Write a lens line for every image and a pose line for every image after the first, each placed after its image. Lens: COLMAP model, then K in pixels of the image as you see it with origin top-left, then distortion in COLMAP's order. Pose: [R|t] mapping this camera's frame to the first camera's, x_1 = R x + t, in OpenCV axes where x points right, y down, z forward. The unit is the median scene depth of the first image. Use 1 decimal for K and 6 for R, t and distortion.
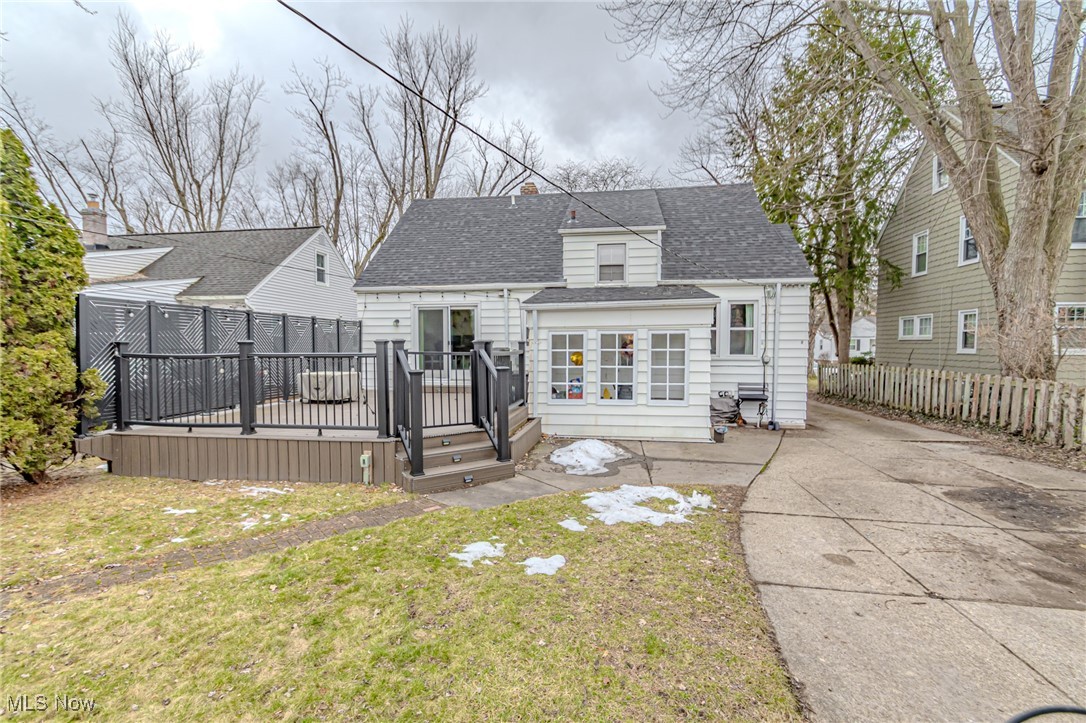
lens RADIAL K [[501.0, 0, 521.9], [0, 501.0, 364.4], [0, 0, 1]] dist [-0.017263, -0.000322]
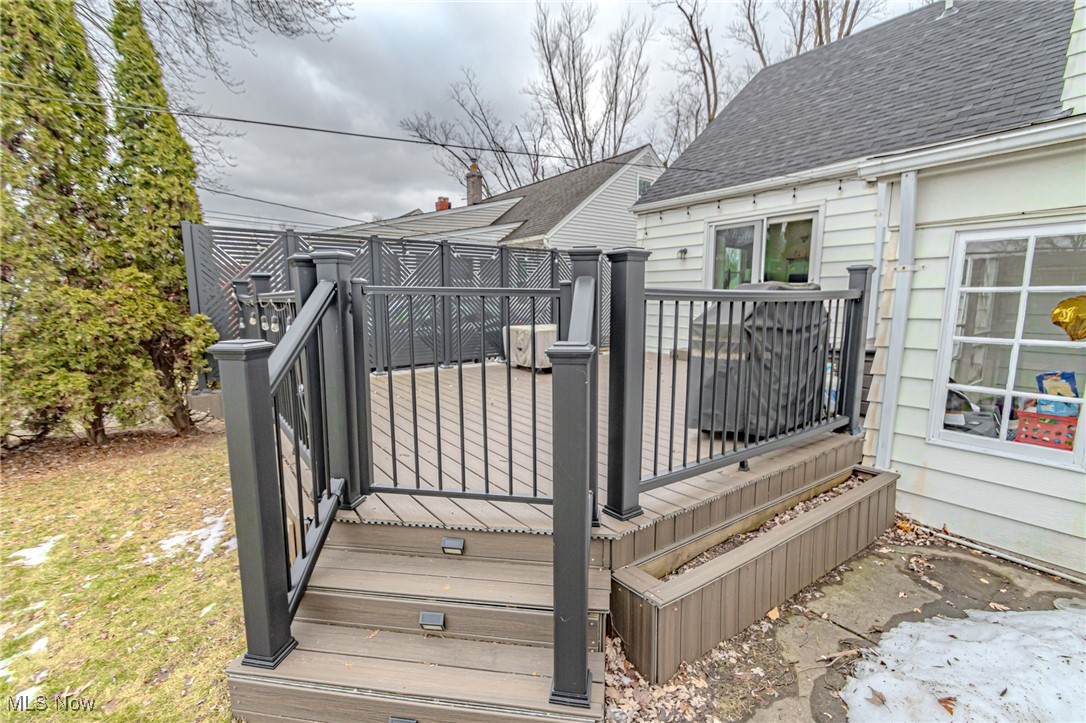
lens RADIAL K [[480.4, 0, 540.2], [0, 480.4, 365.3], [0, 0, 1]] dist [0.009112, -0.004285]
pose [[0.733305, 0.096007, -0.673088, 0.074403], [-0.023448, 0.992962, 0.116087, -0.008278], [0.679496, -0.069345, 0.730395, 0.557406]]
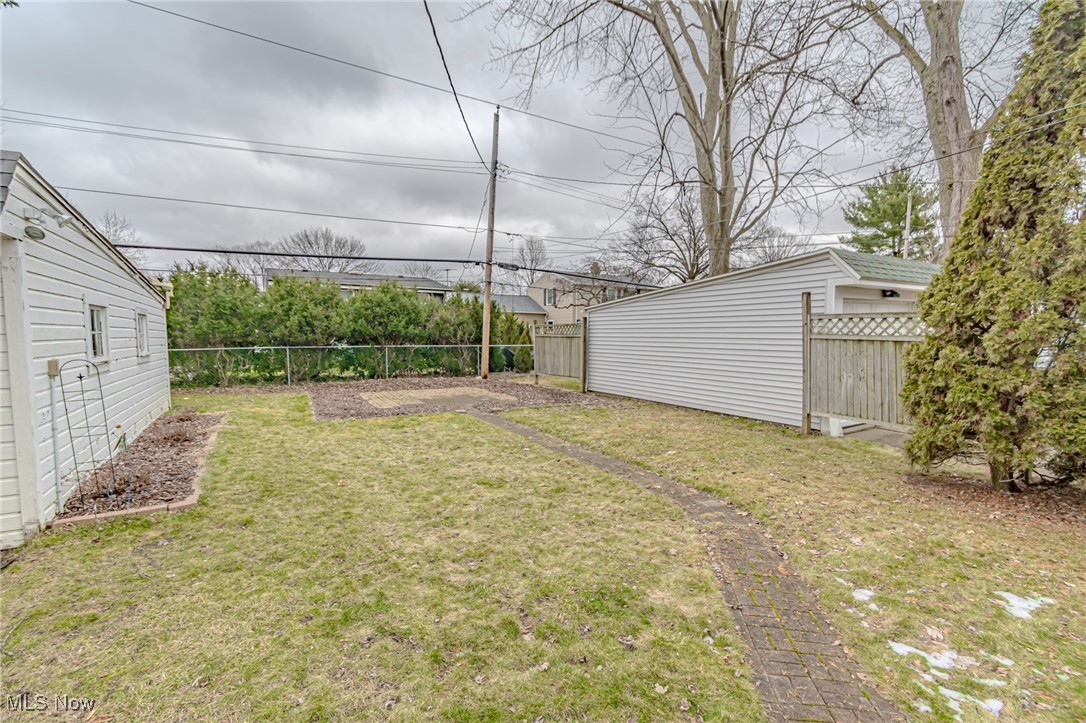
lens RADIAL K [[480.4, 0, 542.6], [0, 480.4, 372.5], [0, 0, 1]] dist [0.009112, -0.004285]
pose [[-0.742668, 0.052556, -0.667594, 0.035723], [-0.025681, 0.993947, 0.106817, -0.005971], [0.669167, 0.096474, -0.736823, 0.564117]]
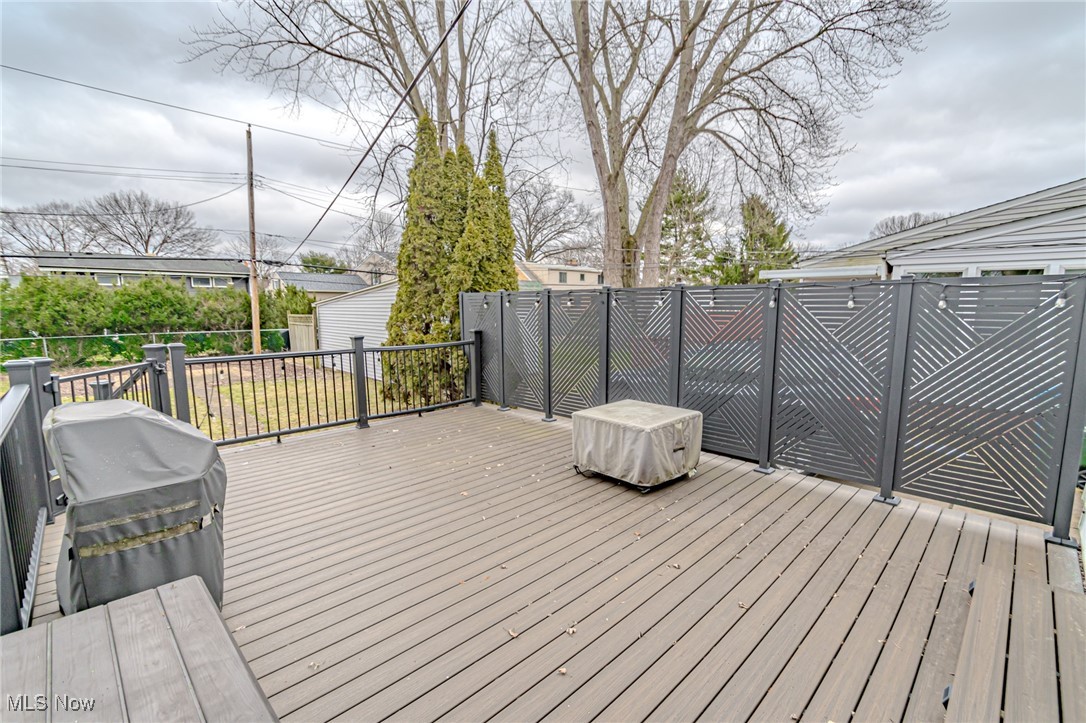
lens RADIAL K [[480.4, 0, 536.2], [0, 480.4, 370.0], [0, 0, 1]] dist [0.009112, -0.004285]
pose [[-0.569934, 0.114634, -0.813655, 0.024133], [-0.022244, 0.987705, 0.154736, -0.090291], [0.821390, 0.106288, -0.560376, 1.274991]]
